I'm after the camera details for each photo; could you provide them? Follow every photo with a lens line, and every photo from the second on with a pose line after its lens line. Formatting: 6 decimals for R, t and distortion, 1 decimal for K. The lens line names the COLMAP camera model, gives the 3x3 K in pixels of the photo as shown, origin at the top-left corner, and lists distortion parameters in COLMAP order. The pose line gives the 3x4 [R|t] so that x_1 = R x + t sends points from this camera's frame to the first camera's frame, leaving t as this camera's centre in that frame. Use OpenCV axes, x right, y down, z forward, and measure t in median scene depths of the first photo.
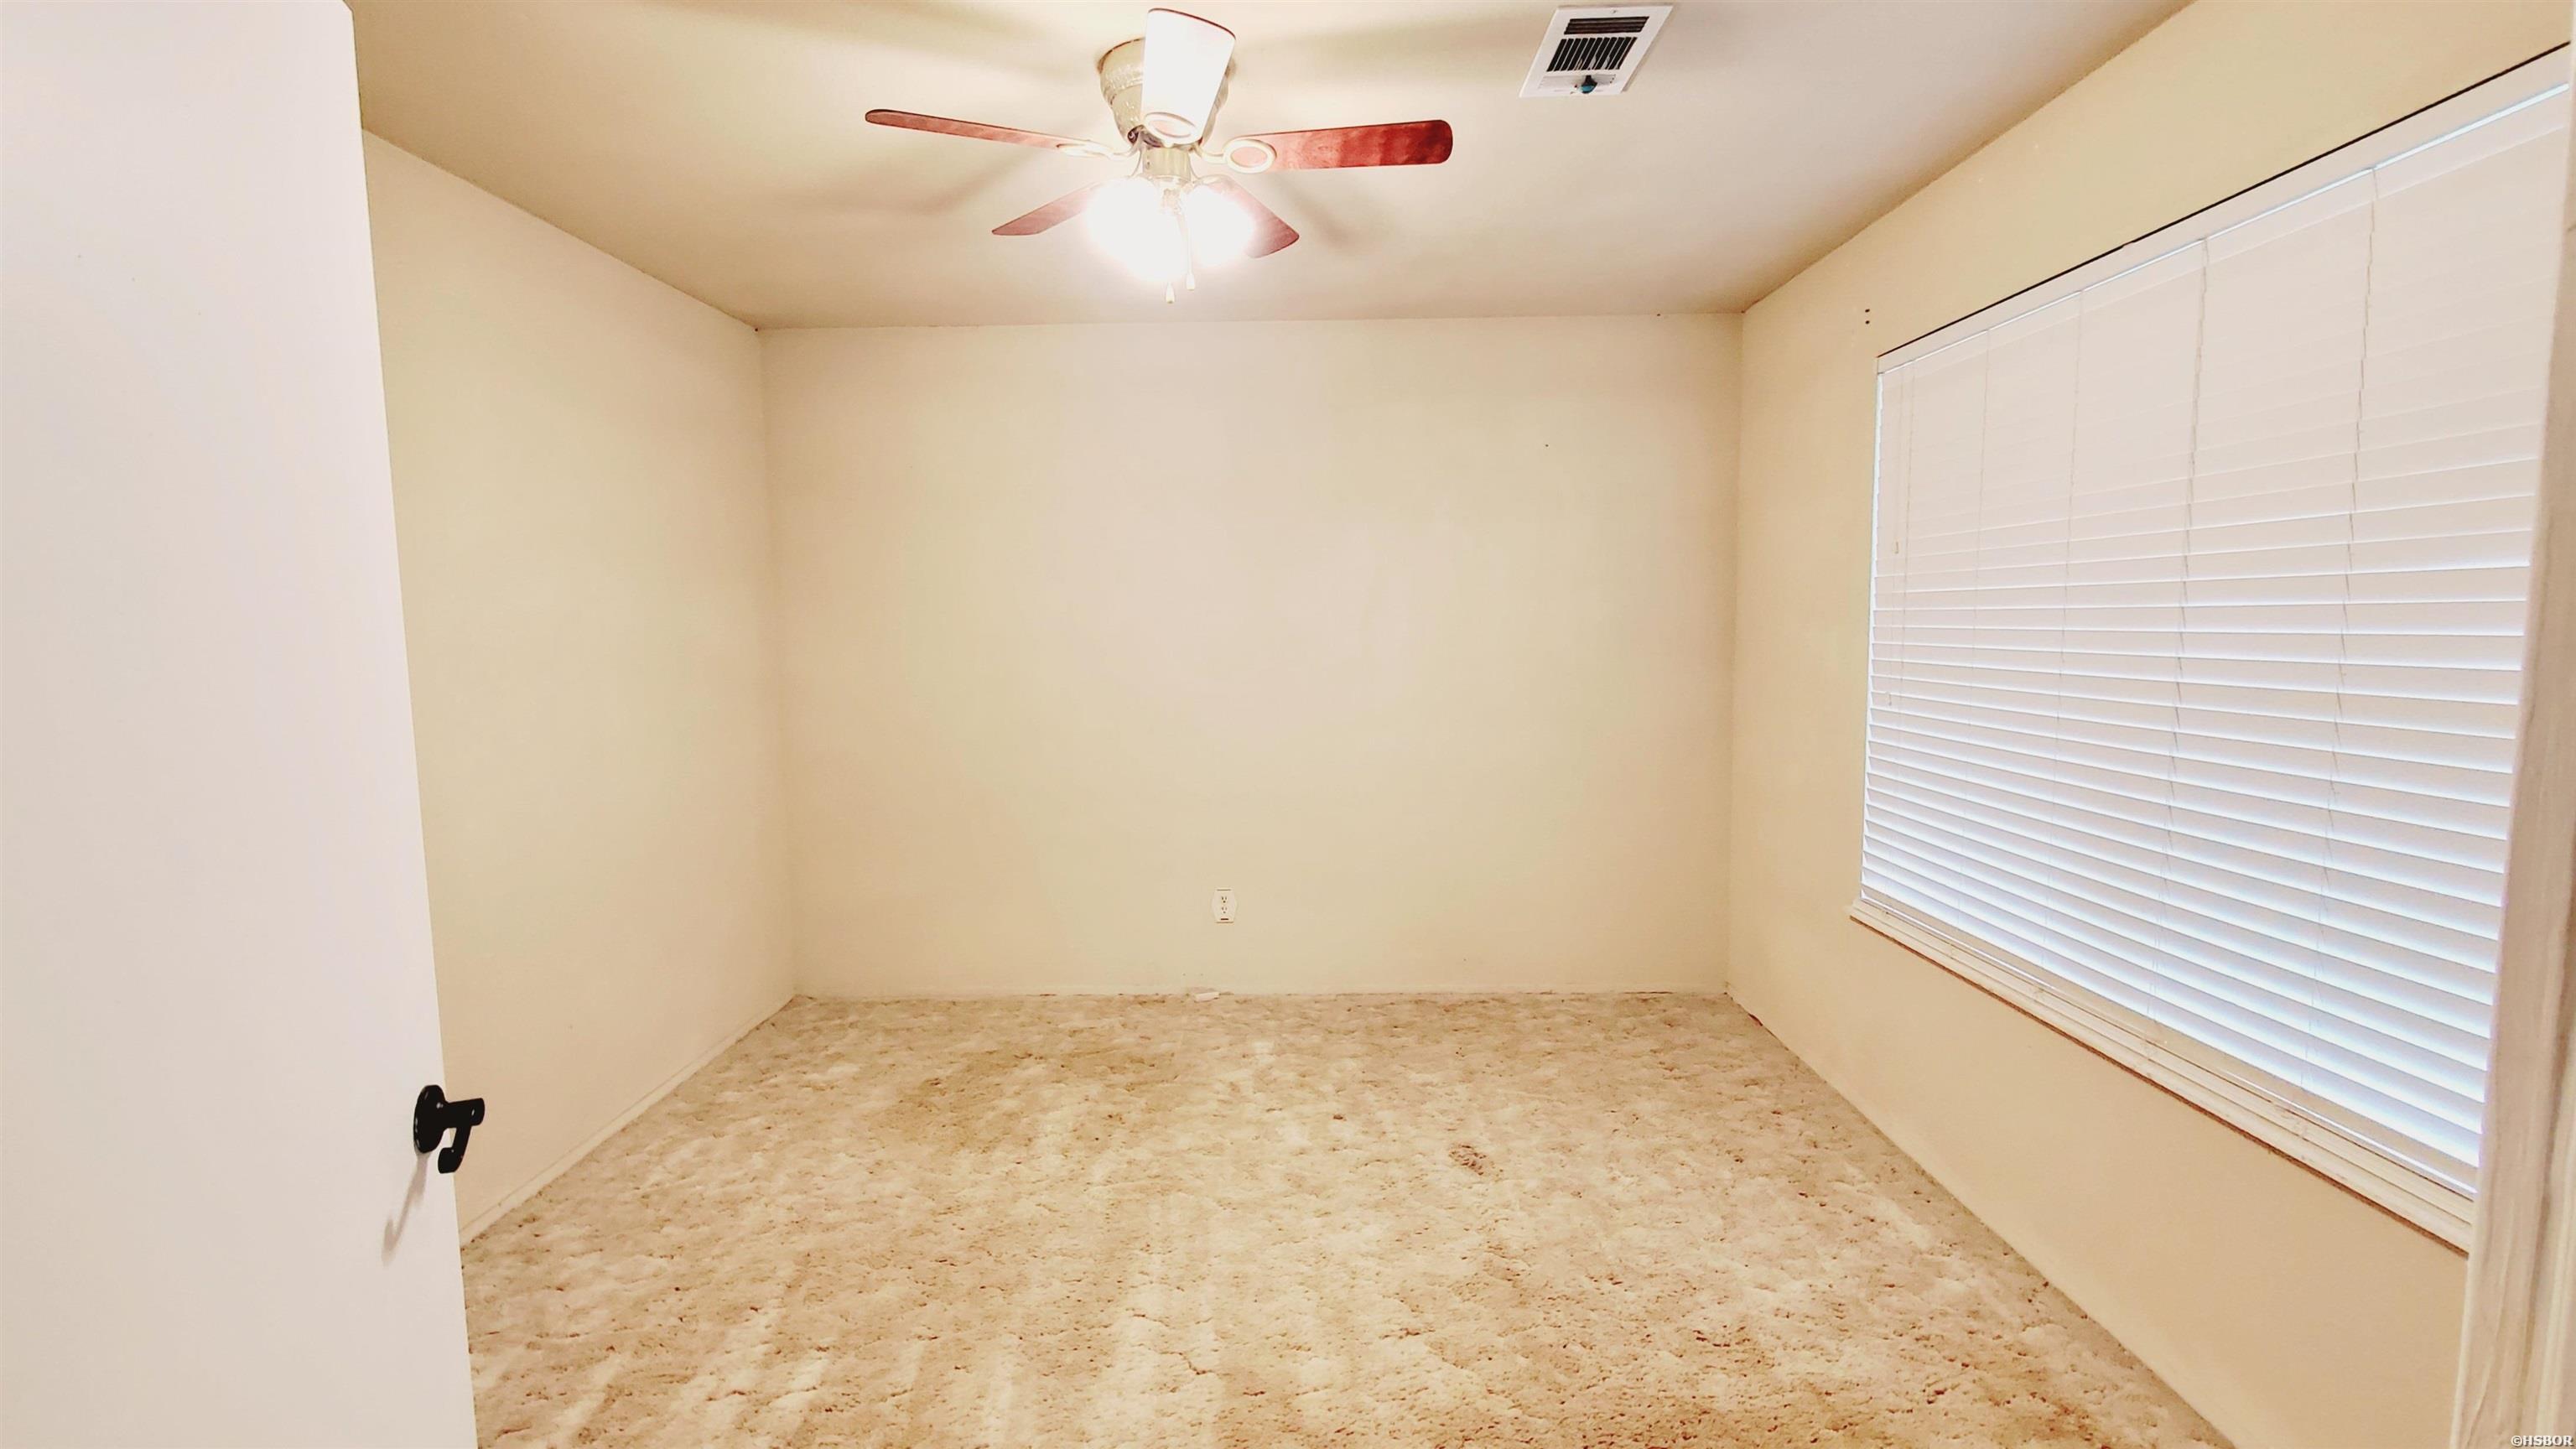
lens RADIAL K [[1002.0, 0, 1300.2], [0, 1002.0, 720.4], [0, 0, 1]] dist [-0.007159, -0.000866]
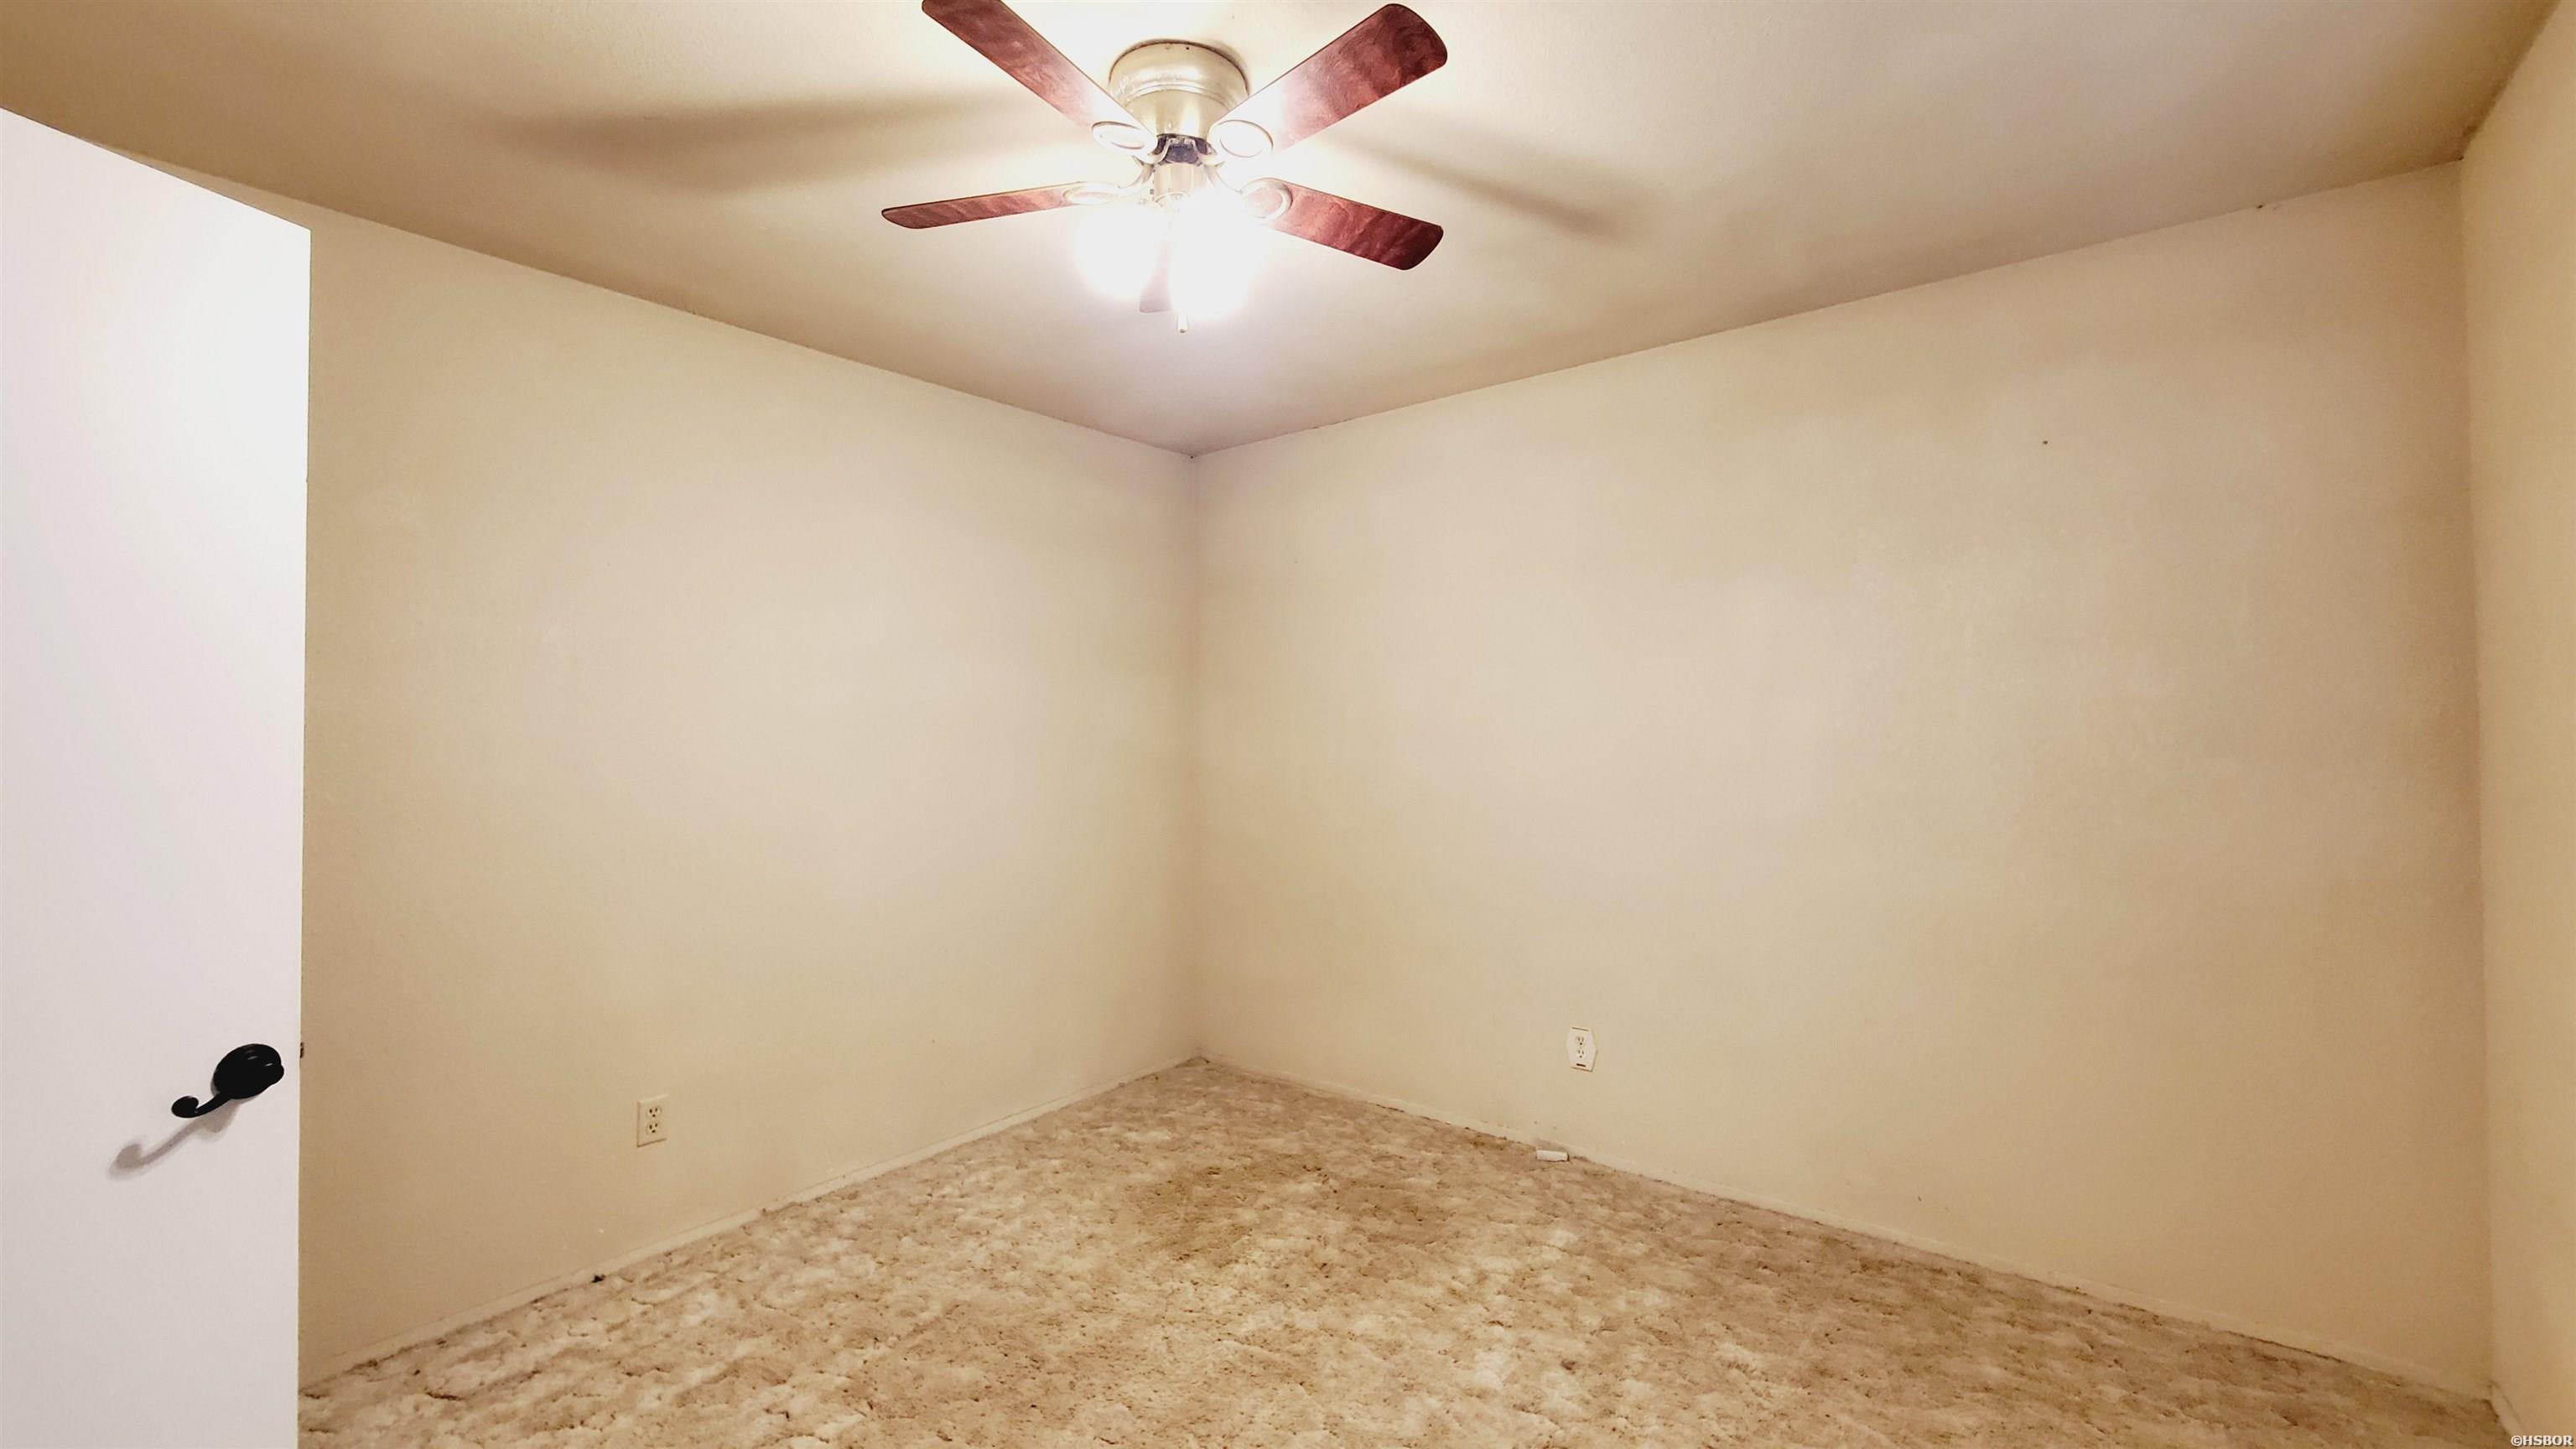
lens RADIAL K [[1002.0, 0, 1287.1], [0, 1002.0, 721.9], [0, 0, 1]] dist [-0.007159, -0.000866]
pose [[0.804427, 0.004592, -0.594033, 0.250322], [-0.060717, 0.995369, -0.074527, -0.007083], [0.590940, 0.096020, 0.800981, 0.198036]]
